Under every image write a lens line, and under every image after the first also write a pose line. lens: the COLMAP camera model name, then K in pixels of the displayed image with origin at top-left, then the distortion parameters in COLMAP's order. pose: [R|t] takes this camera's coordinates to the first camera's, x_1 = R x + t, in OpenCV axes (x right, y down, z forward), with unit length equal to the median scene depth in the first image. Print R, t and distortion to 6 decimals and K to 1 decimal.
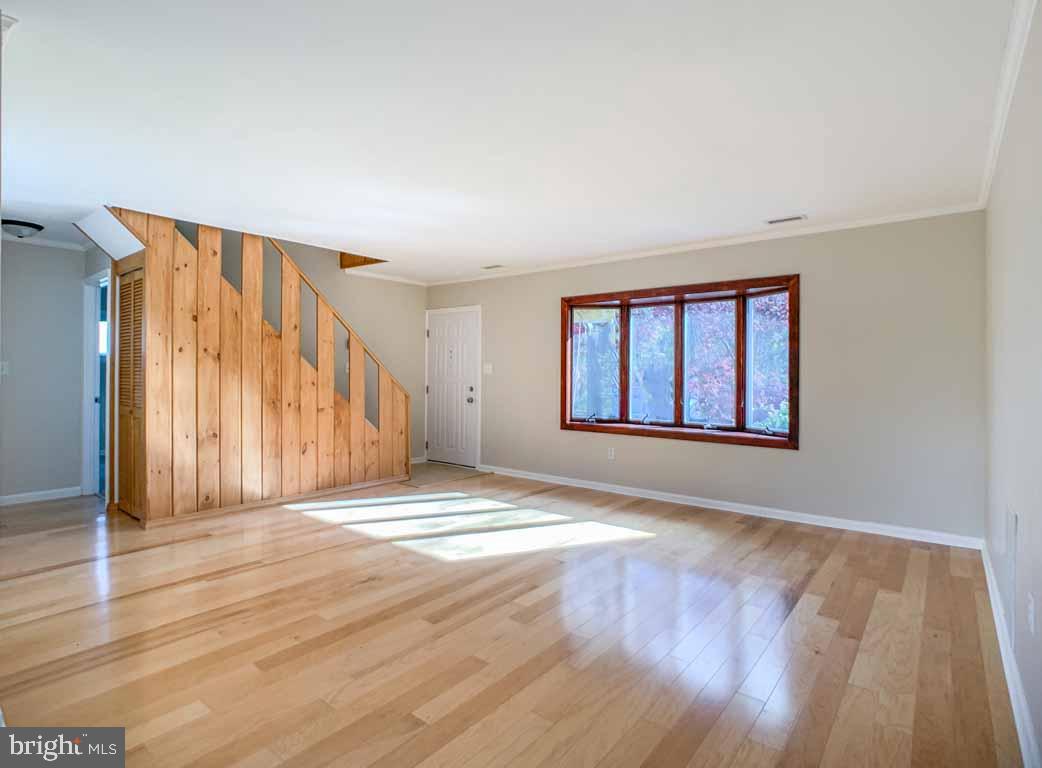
lens RADIAL K [[534.9, 0, 523.0], [0, 534.9, 363.0], [0, 0, 1]] dist [-0.034650, 0.000241]
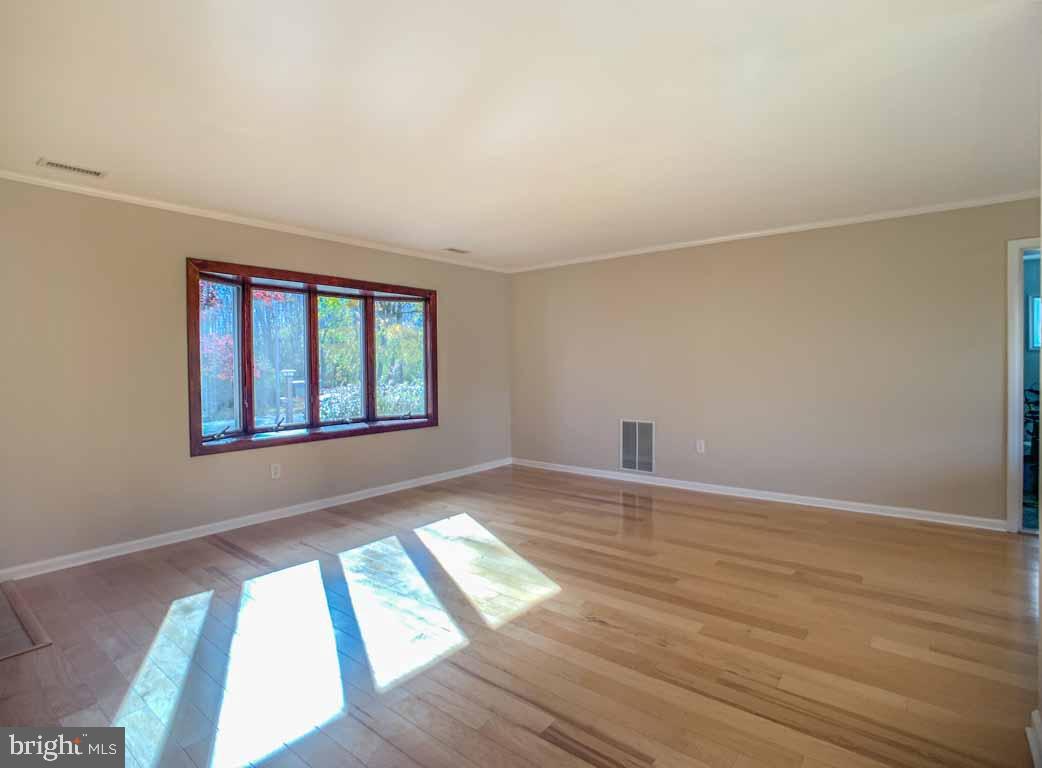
lens RADIAL K [[535.7, 0, 523.9], [0, 535.7, 369.4], [0, 0, 1]] dist [-0.041525, -0.001190]
pose [[-0.018714, -0.019585, 0.999633, -0.763259], [-0.014040, 0.999715, 0.019324, -0.004167], [-0.999726, -0.013674, -0.018983, 0.778002]]
